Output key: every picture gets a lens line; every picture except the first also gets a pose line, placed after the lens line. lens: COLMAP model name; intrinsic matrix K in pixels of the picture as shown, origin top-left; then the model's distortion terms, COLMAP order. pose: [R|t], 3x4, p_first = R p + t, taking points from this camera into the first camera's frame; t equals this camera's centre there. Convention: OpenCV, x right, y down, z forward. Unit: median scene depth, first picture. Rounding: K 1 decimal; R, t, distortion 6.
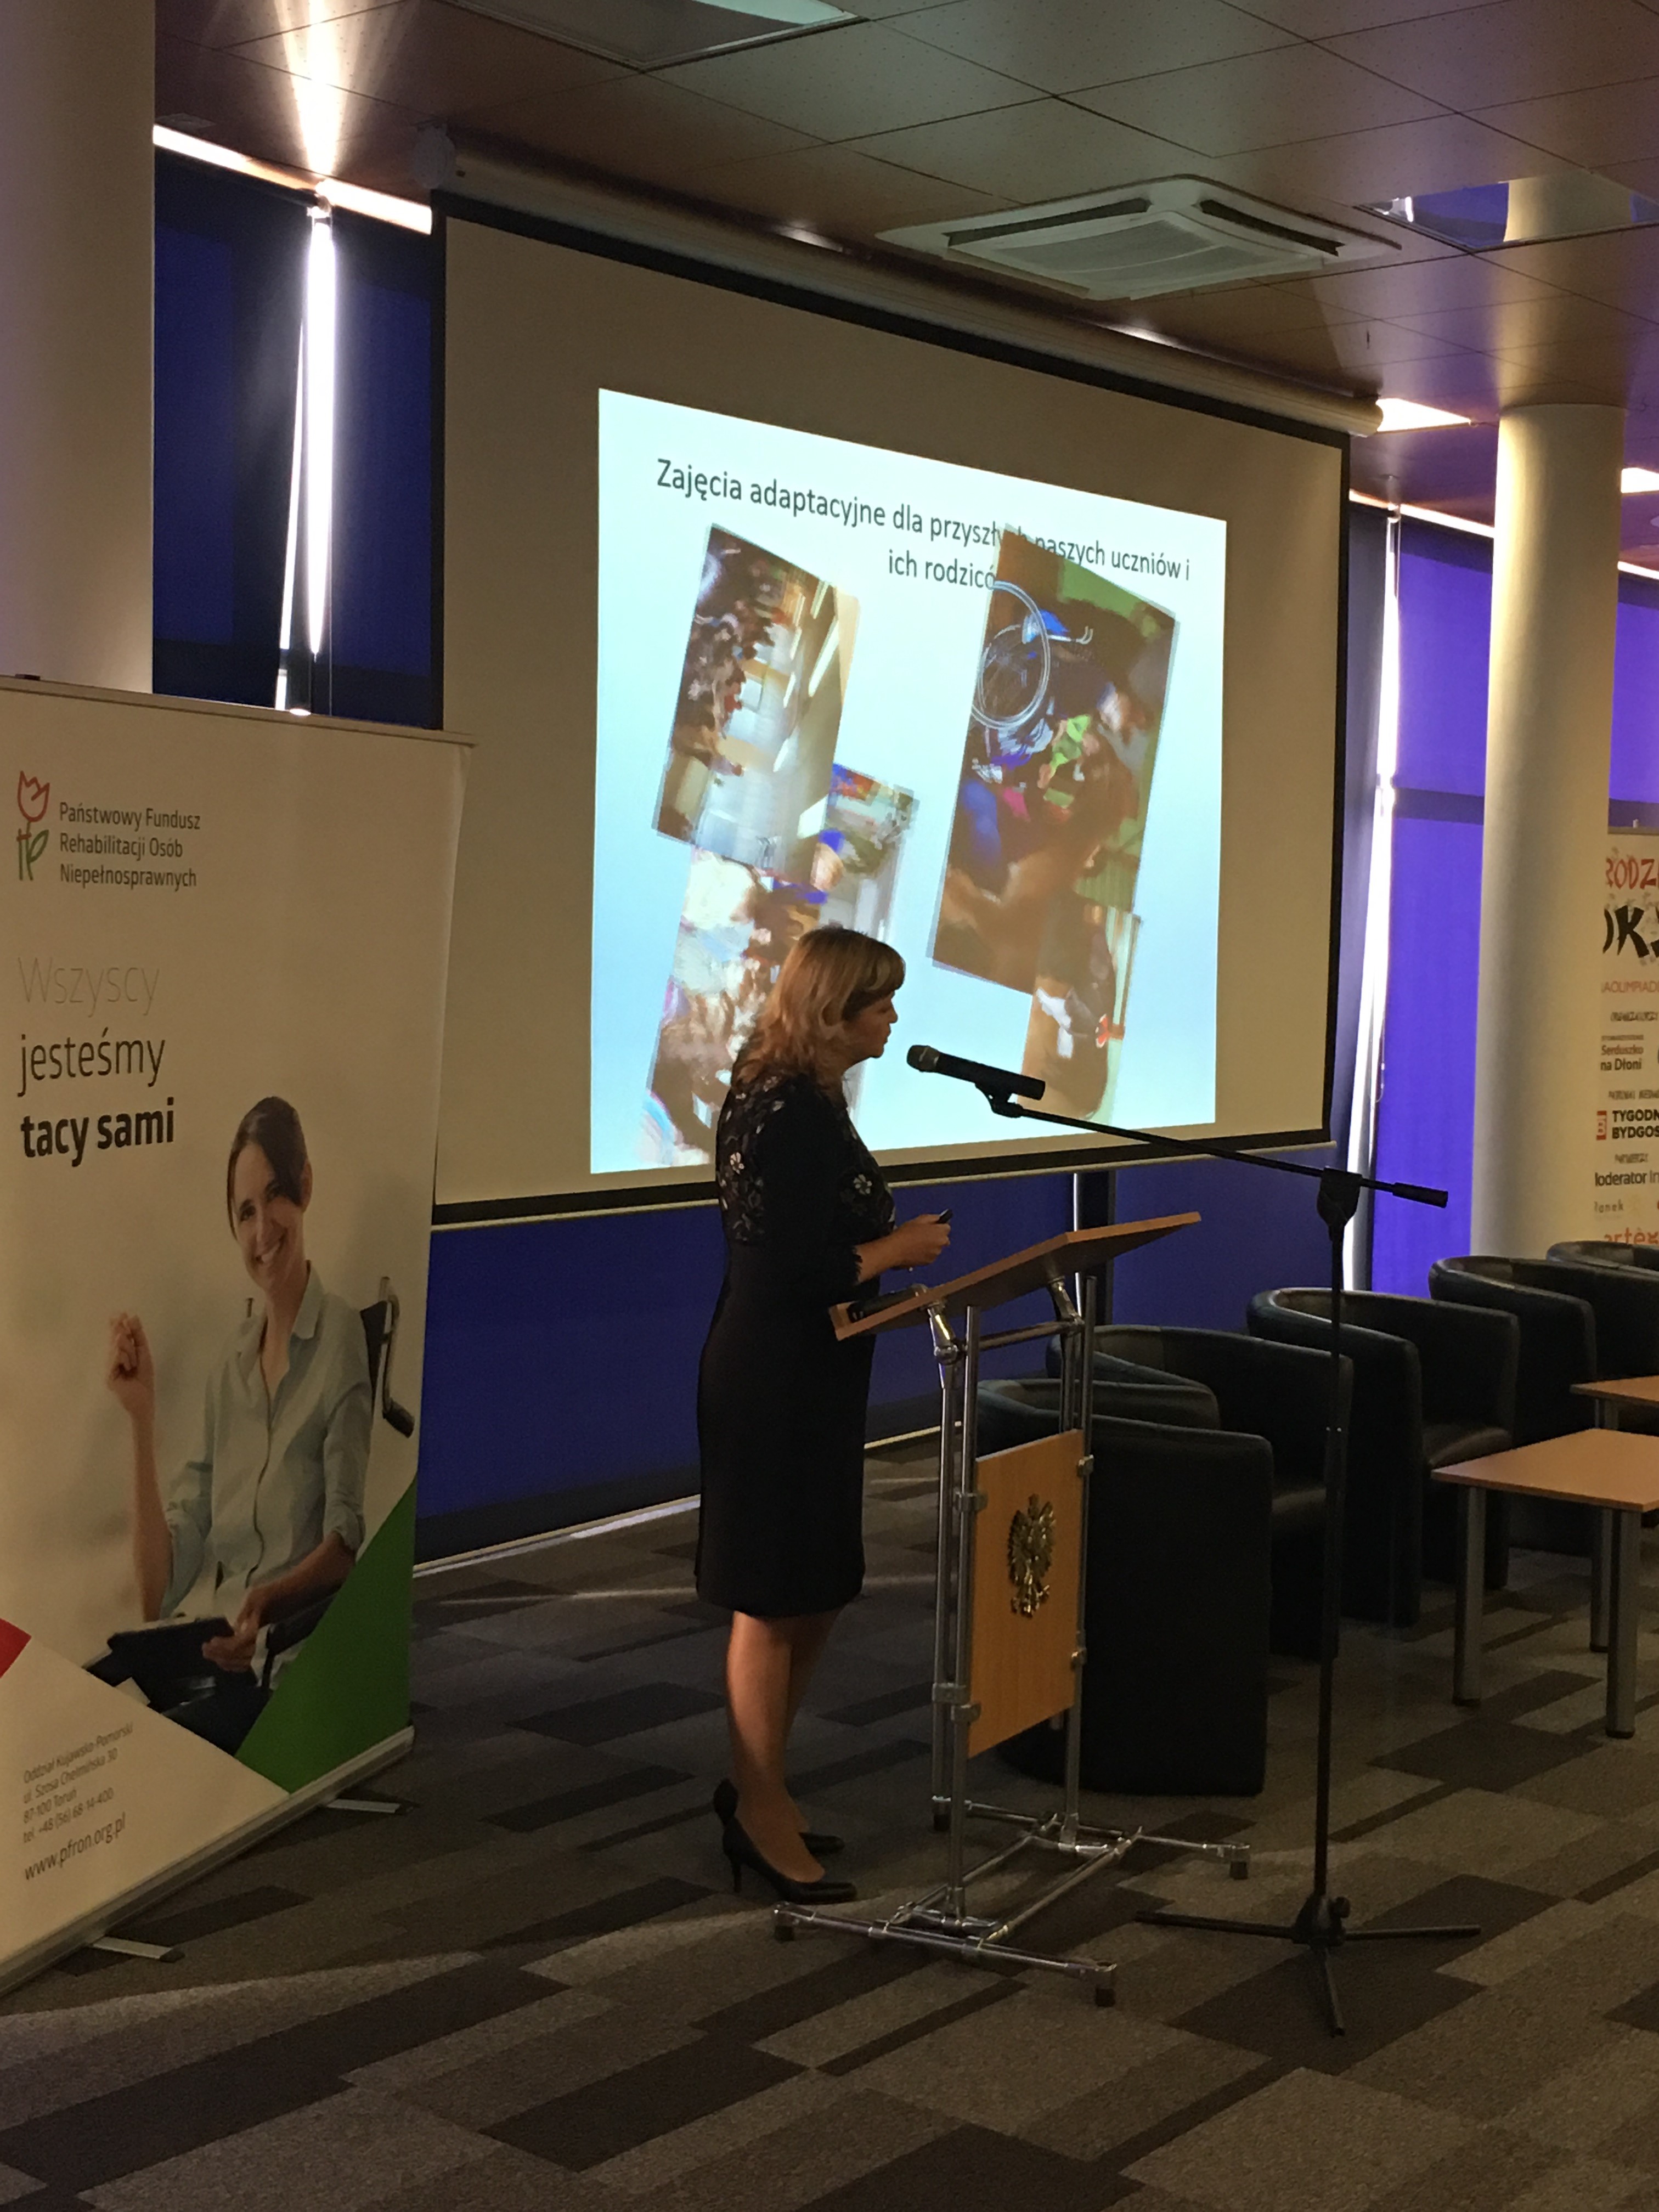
lens RADIAL K [[2959.1, 0, 833.3], [0, 2959.1, 1101.0], [0, 0, 1]] dist [0.079625, 0.000000]
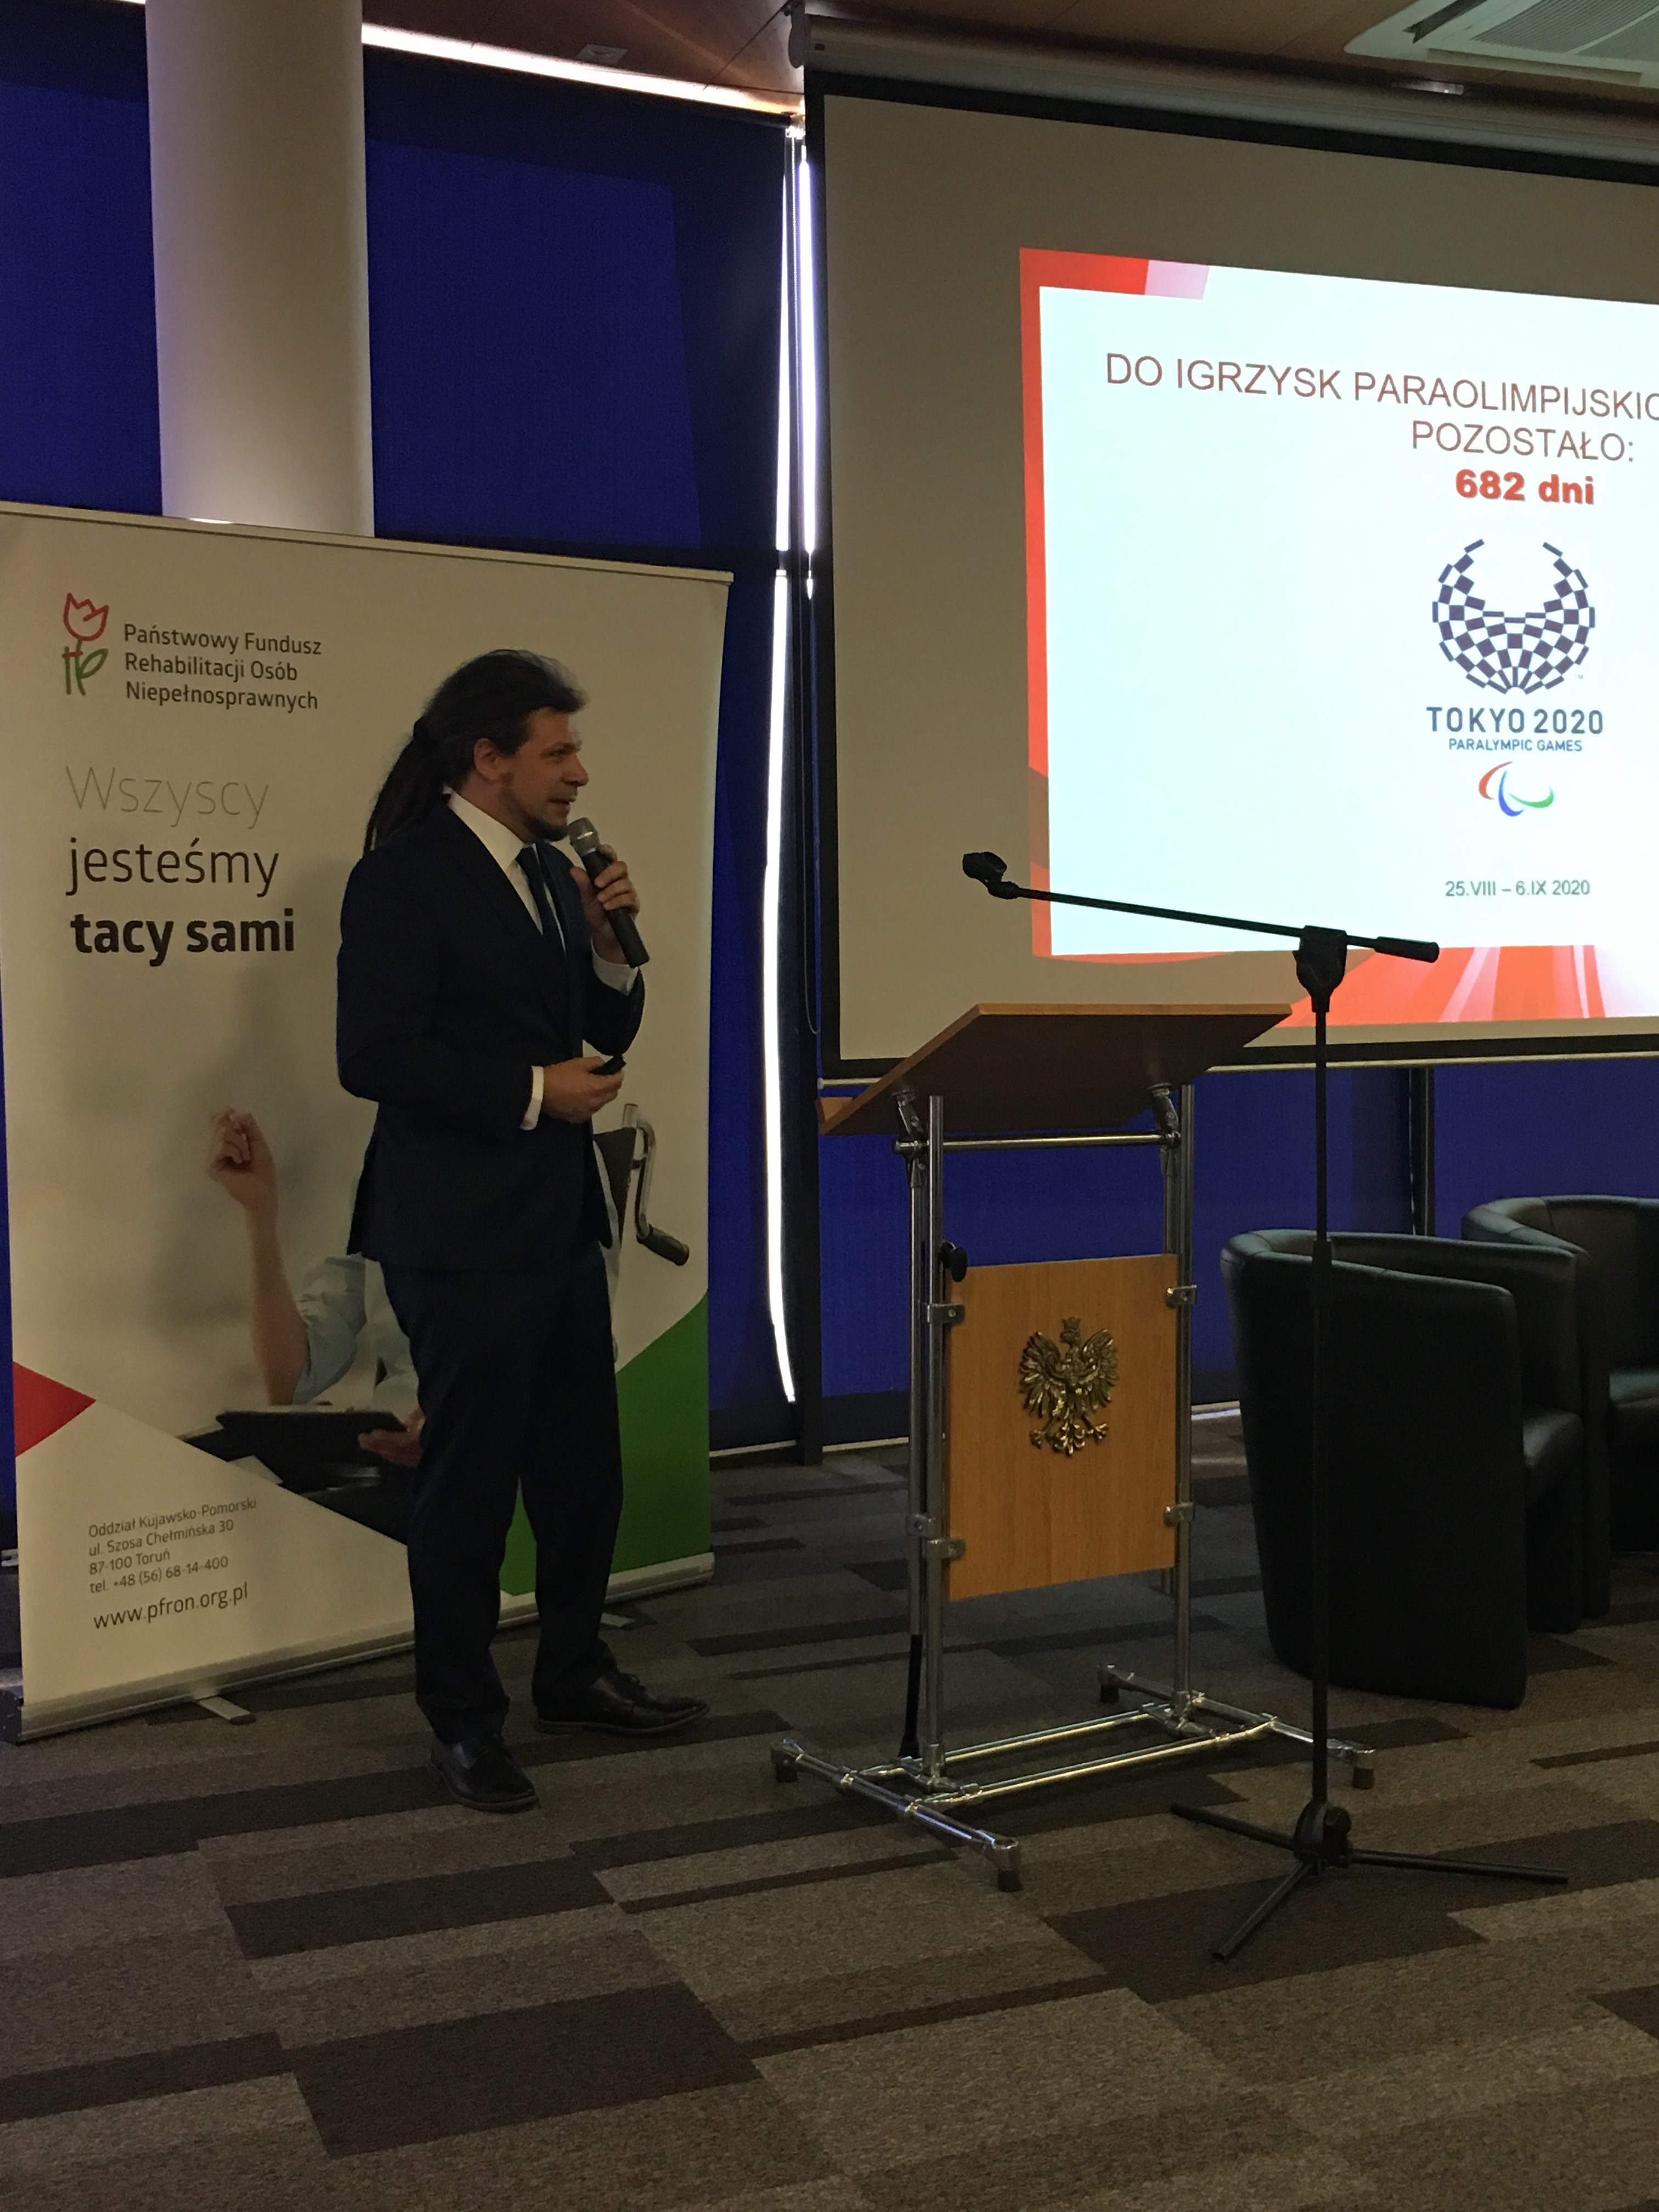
lens RADIAL K [[2547.5, 0, 843.9], [0, 2547.5, 1064.5], [0, 0, 1]] dist [0.068135, 0.000000]
pose [[0.873740, -0.014377, -0.486181, 0.397031], [0.002591, 0.999686, -0.024906, 0.078646], [0.486387, 0.020502, 0.873503, 0.307911]]
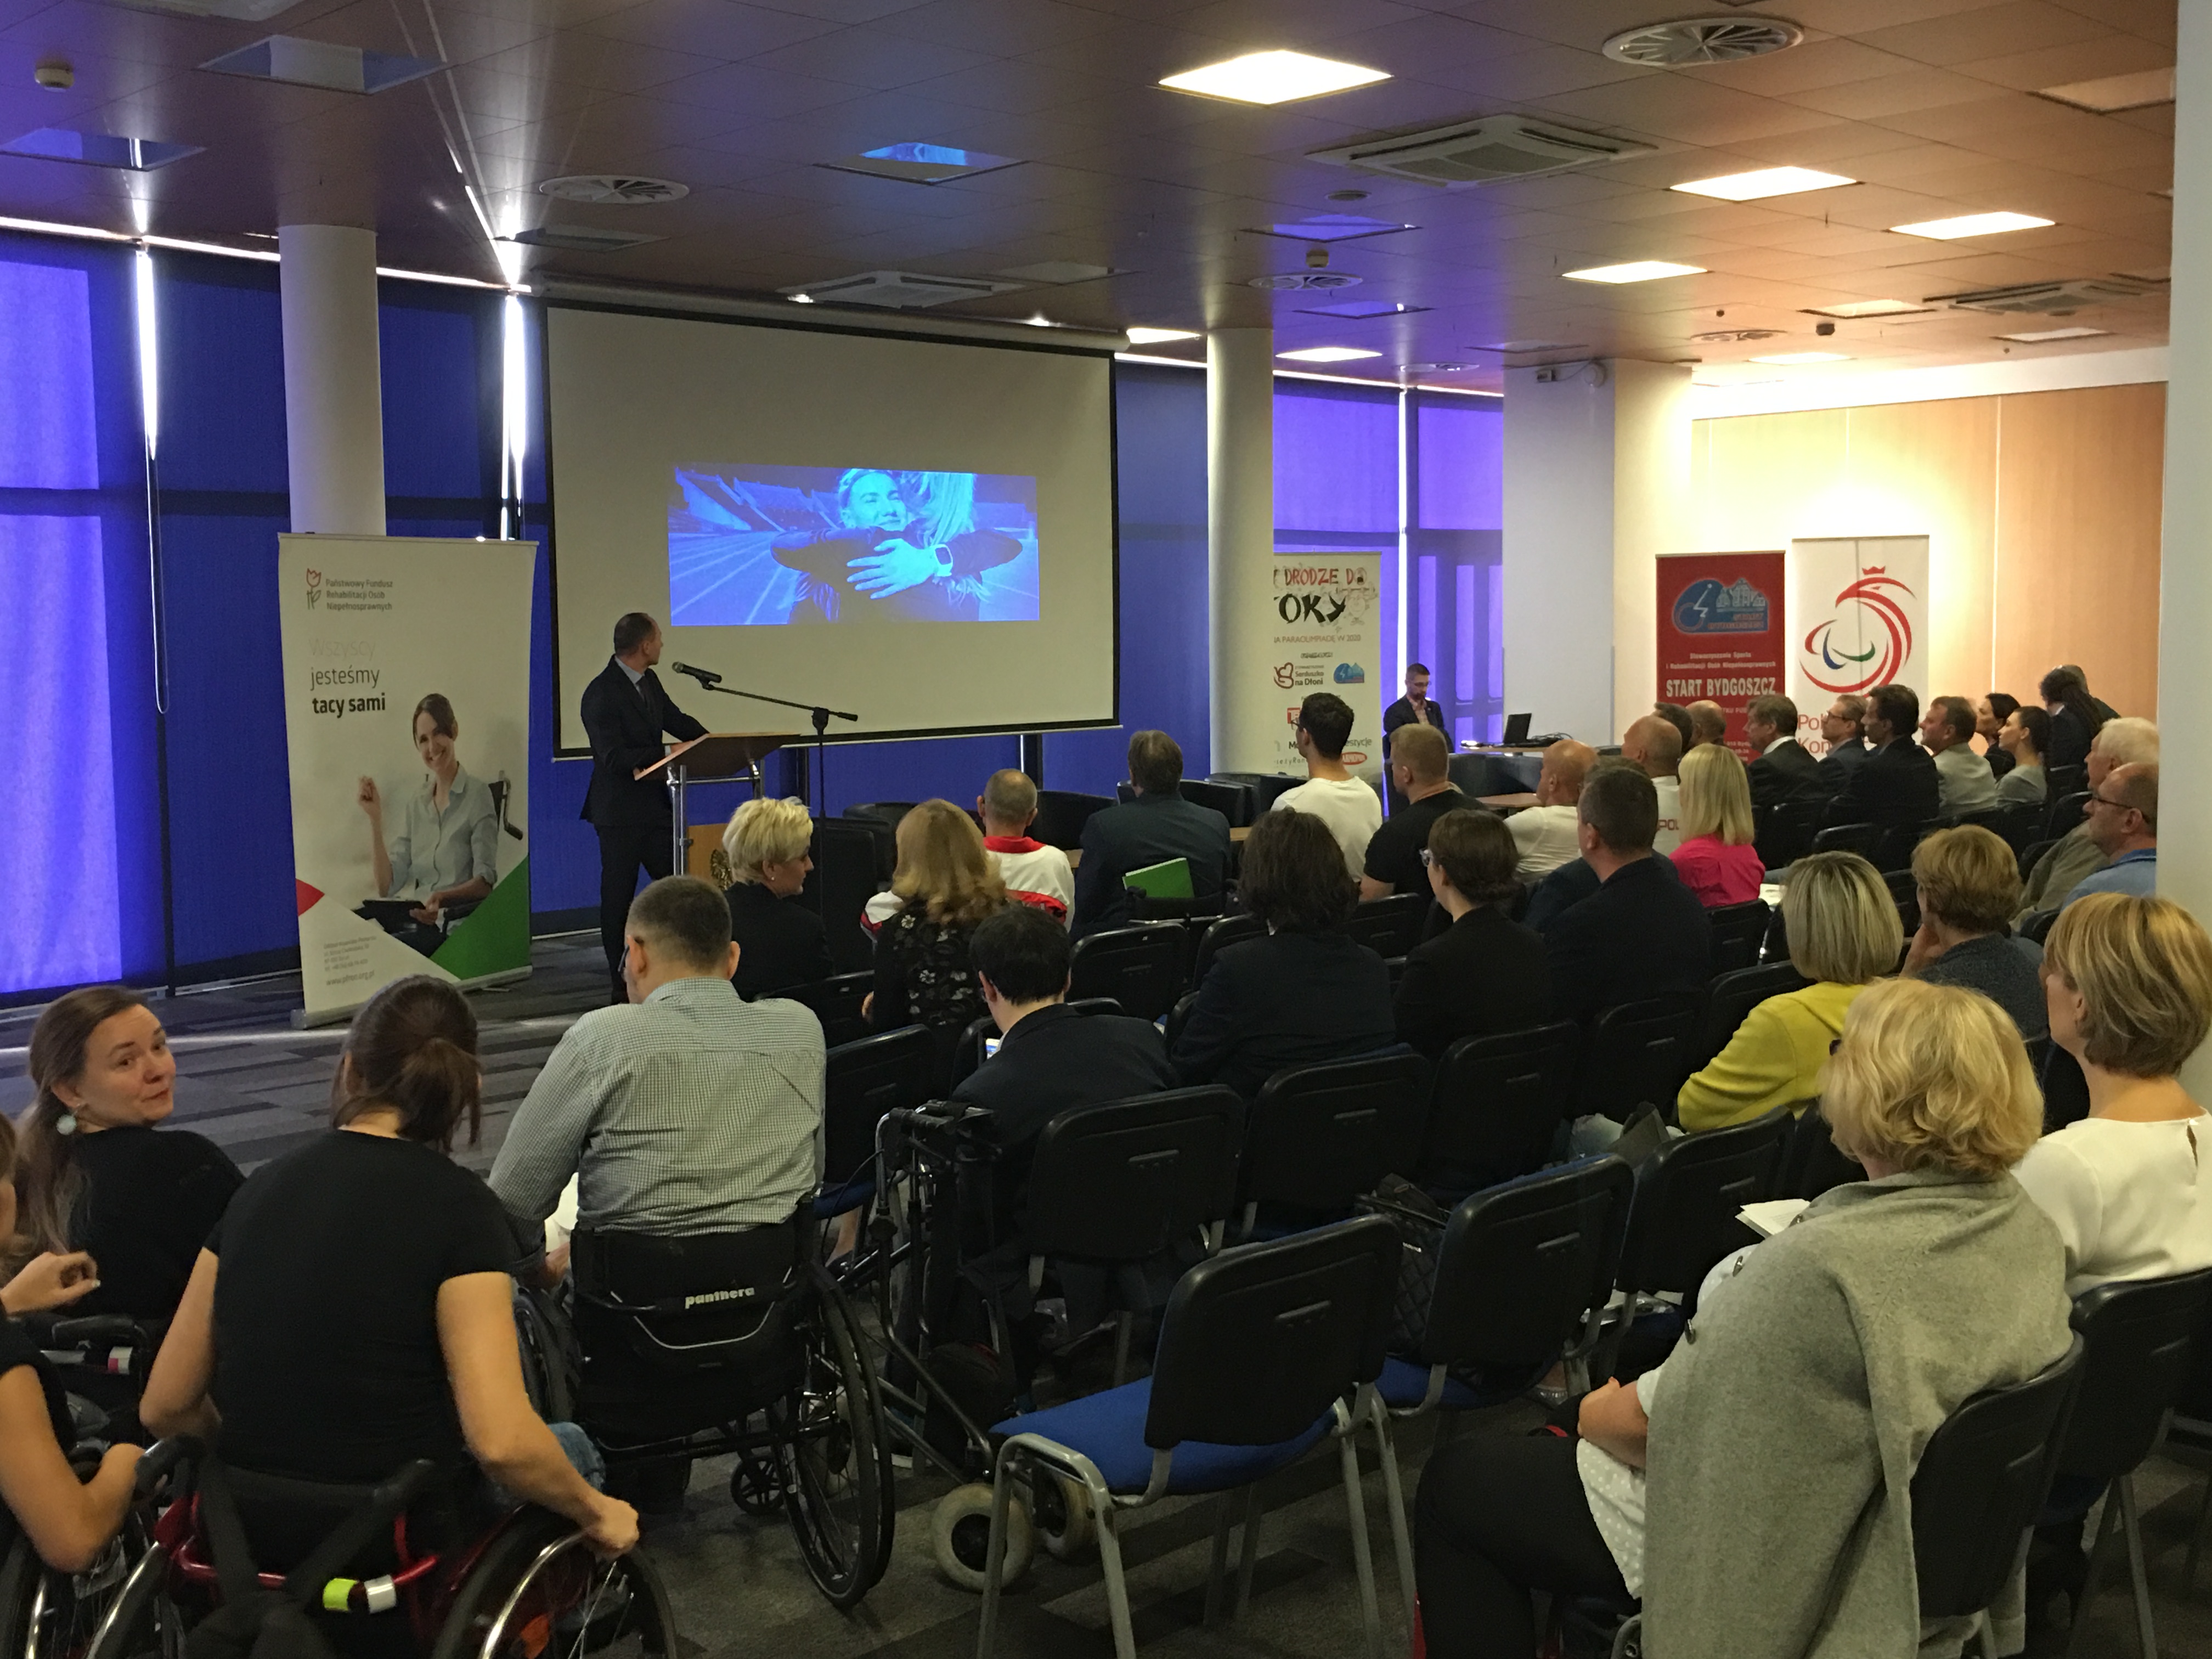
lens RADIAL K [[2421.4, 0, 1100.9], [0, 2421.4, 812.8], [0, 0, 1]] dist [0.059461, 0.000000]
pose [[0.993219, -0.021746, -0.114210, 0.637610], [0.023863, 0.999567, 0.017207, 0.082412], [0.113786, -0.019815, 0.993308, -1.029086]]
